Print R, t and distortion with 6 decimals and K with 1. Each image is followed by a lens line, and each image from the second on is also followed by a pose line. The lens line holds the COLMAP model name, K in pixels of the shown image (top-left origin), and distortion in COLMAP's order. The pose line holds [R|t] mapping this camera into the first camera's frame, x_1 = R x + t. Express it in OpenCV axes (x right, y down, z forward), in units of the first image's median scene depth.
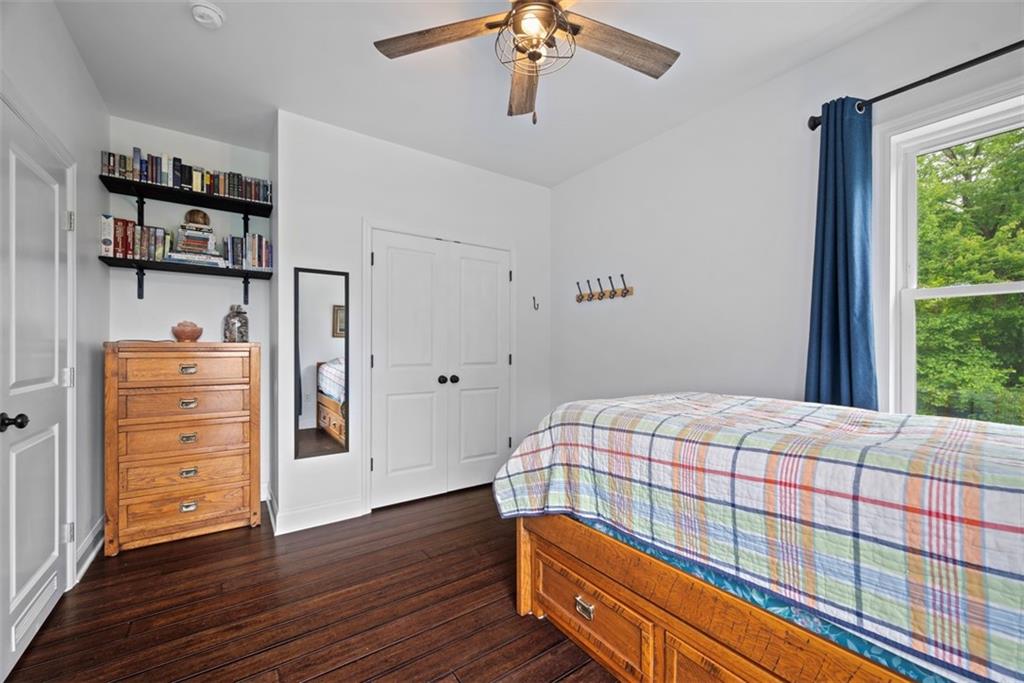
lens RADIAL K [[409.3, 0, 512.0], [0, 409.3, 341.5], [0, 0, 1]] dist [-0.000152, -0.000191]
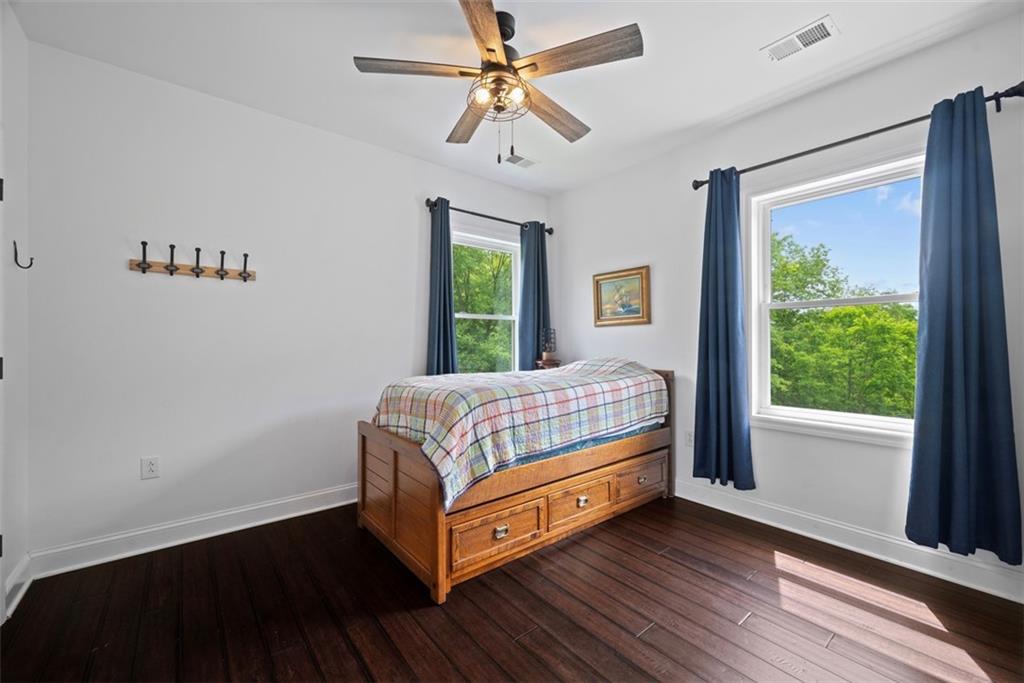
lens RADIAL K [[417.0, 0, 512.0], [0, 417.0, 341.5], [0, 0, 1]] dist [0.017460, 0.000003]
pose [[-0.061616, -0.004341, 0.998091, -1.291157], [-0.011326, 0.999929, 0.003650, 0.005932], [-0.998036, -0.011080, -0.061661, 1.113066]]
